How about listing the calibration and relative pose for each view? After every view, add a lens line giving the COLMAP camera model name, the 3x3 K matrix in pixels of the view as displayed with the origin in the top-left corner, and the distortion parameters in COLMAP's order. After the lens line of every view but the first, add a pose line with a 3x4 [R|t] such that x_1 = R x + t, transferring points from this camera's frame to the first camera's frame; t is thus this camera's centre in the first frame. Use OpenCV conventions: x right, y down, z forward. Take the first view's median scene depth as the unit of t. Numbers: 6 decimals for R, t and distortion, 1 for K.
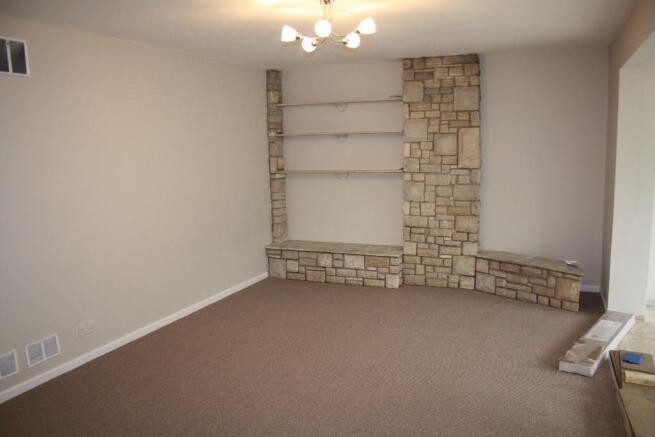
lens RADIAL K [[550.3, 0, 327.9], [0, 550.3, 216.1], [0, 0, 1]] dist [-0.108629, 0.079862]
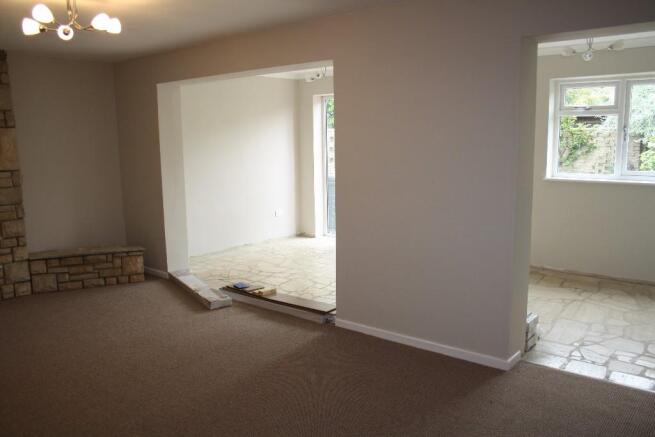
lens RADIAL K [[550.3, 0, 327.9], [0, 550.3, 220.4], [0, 0, 1]] dist [-0.108629, 0.079862]
pose [[0.271116, -0.127760, 0.954030, -0.506367], [0.136418, 0.986247, 0.093307, -0.012600], [-0.952831, 0.104850, 0.284816, 0.214010]]
